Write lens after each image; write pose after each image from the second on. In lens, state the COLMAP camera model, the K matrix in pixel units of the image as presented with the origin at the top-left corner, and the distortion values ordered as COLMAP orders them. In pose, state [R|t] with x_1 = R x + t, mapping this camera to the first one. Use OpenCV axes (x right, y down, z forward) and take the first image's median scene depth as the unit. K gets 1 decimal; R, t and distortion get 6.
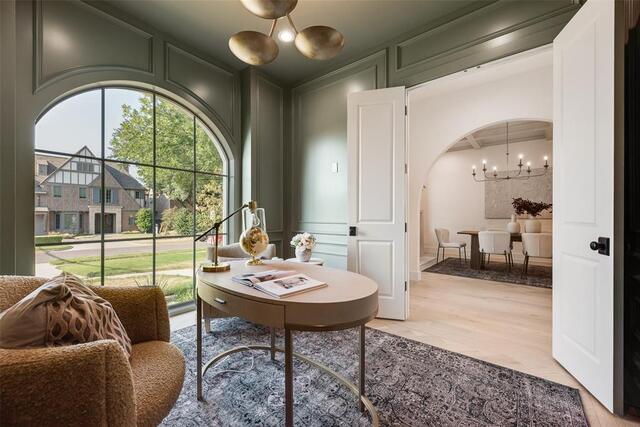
lens RADIAL K [[259.0, 0, 317.6], [0, 259.0, 213.6], [0, 0, 1]] dist [0.010911, 0.000146]
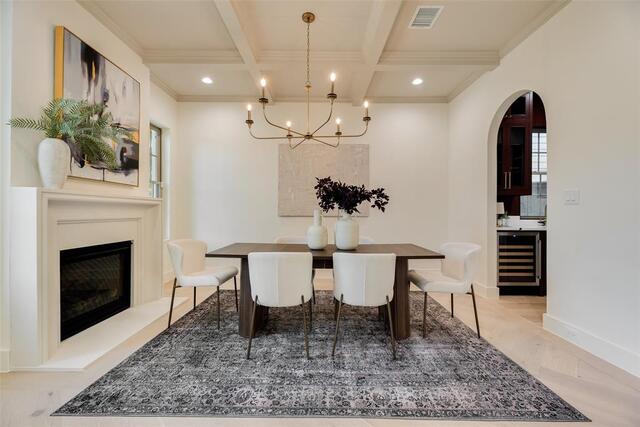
lens RADIAL K [[259.0, 0, 321.0], [0, 259.0, 210.3], [0, 0, 1]] dist [0.010911, 0.000146]
pose [[0.773151, 0.001349, 0.634221, 0.443309], [-0.006242, 0.999965, 0.005483, 0.001415], [-0.634192, -0.008198, 0.773133, 0.614487]]
